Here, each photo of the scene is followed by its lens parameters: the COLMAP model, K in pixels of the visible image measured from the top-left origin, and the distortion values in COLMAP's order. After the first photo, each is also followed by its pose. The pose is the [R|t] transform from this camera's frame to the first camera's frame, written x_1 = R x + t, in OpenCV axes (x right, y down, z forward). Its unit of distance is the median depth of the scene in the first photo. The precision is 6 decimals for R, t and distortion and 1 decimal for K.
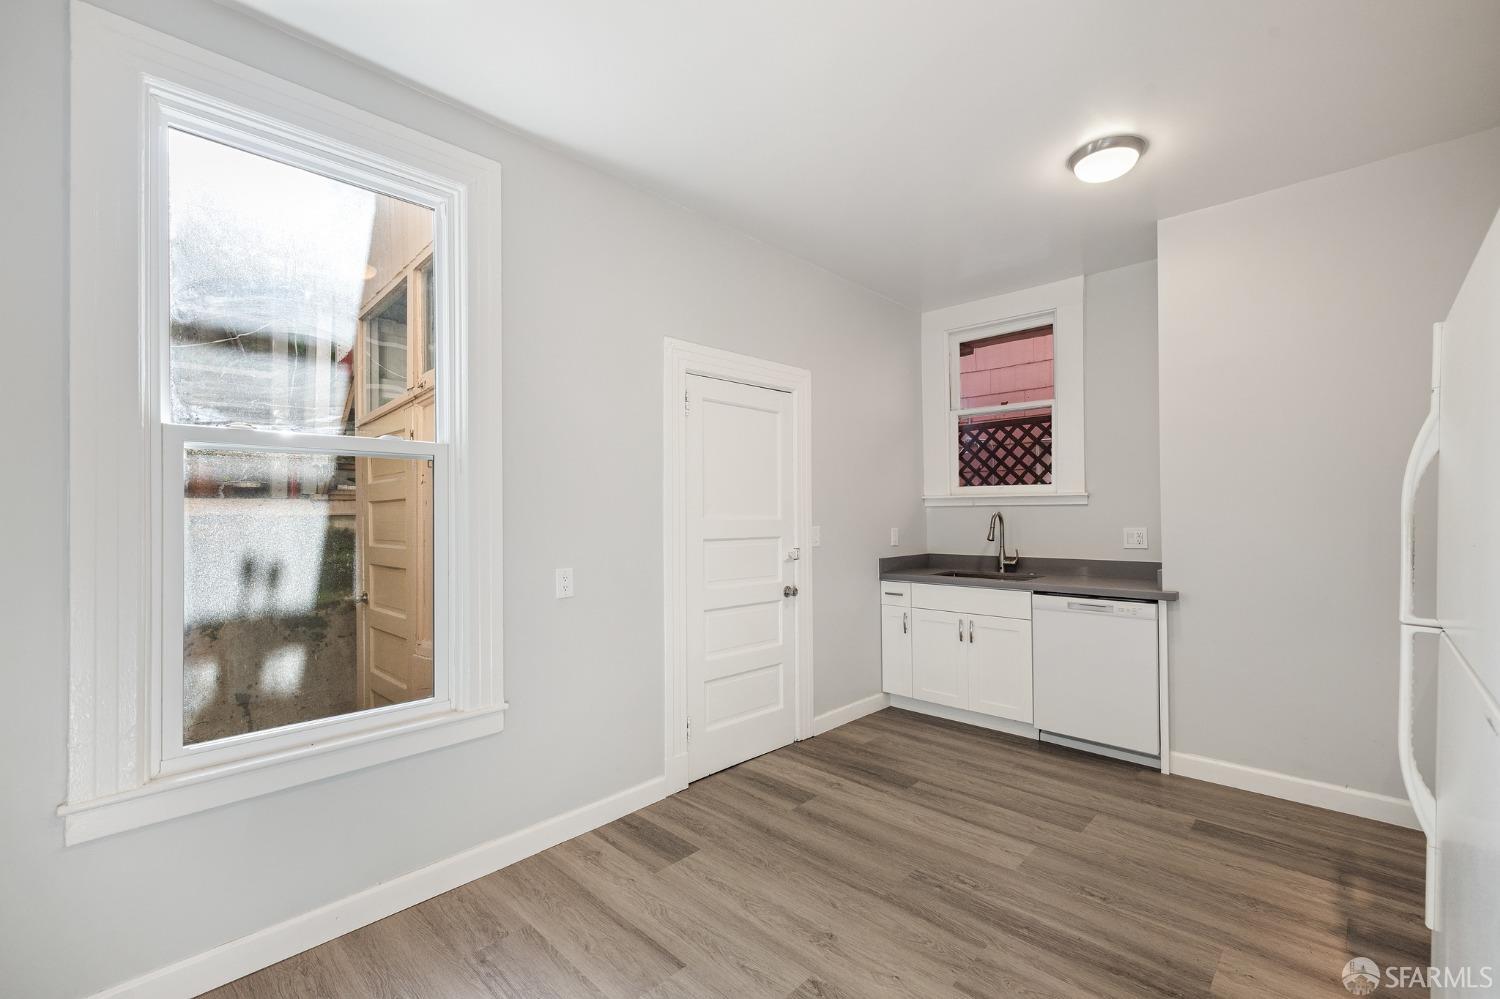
lens RADIAL K [[645.5, 0, 743.3], [0, 645.5, 485.9], [0, 0, 1]] dist [-0.000318, -0.000118]
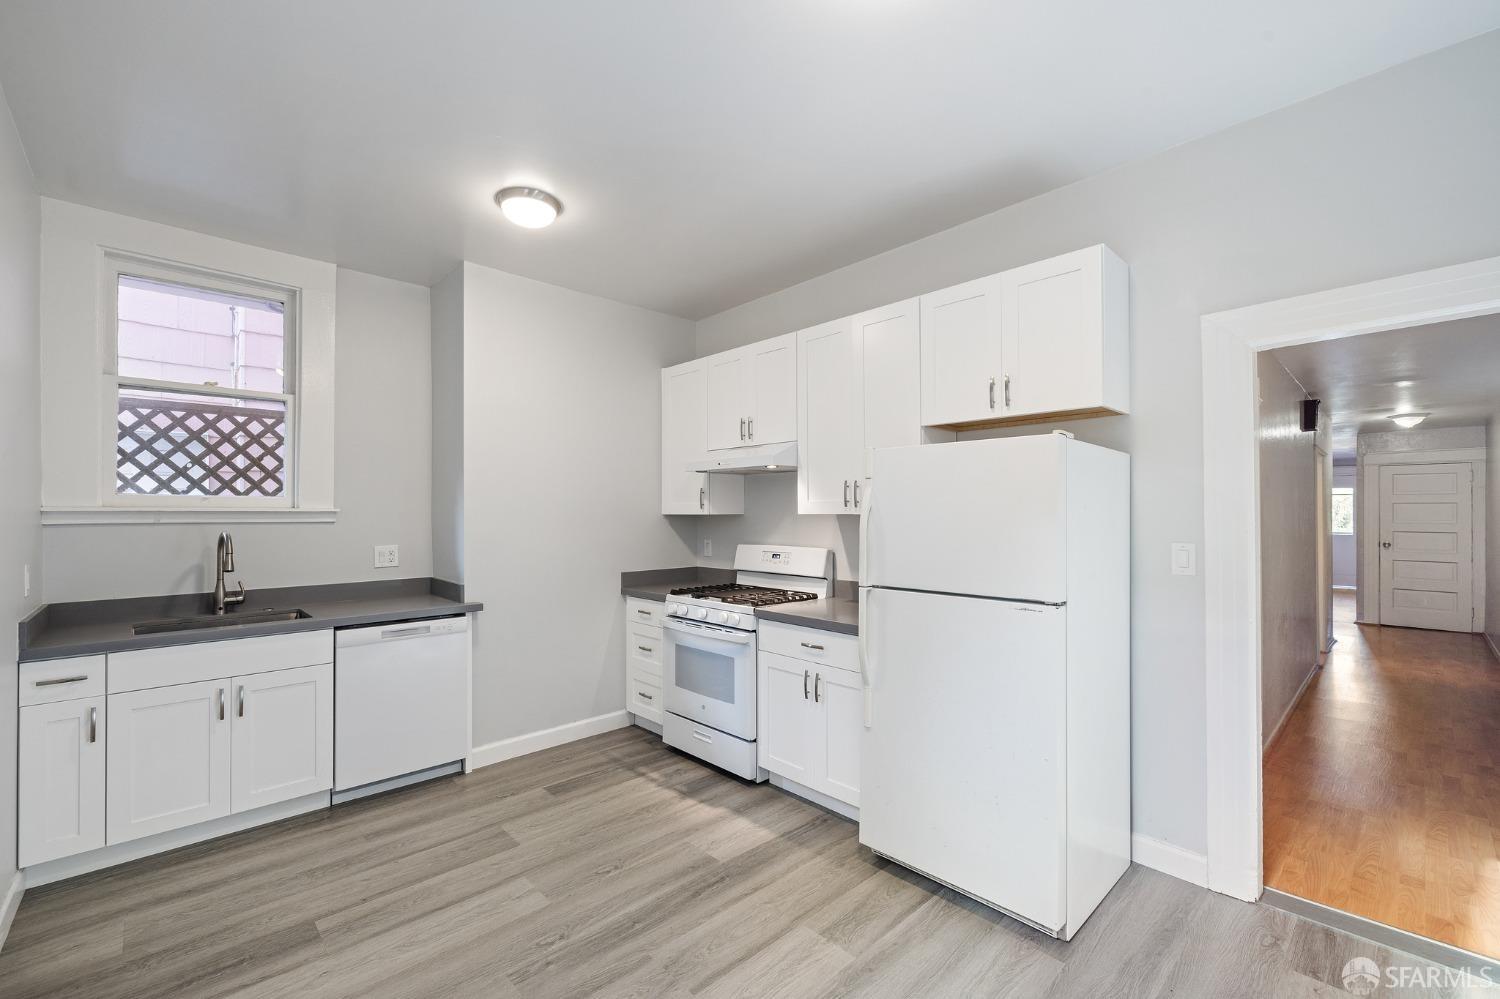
lens RADIAL K [[636.1, 0, 748.6], [0, 636.1, 514.9], [0, 0, 1]] dist [0.002244, 0.000443]
pose [[0.028697, 0.008652, 0.999551, -0.431290], [-0.039291, 0.999199, -0.007521, 0.007178], [-0.998816, -0.039058, 0.029014, 0.565122]]
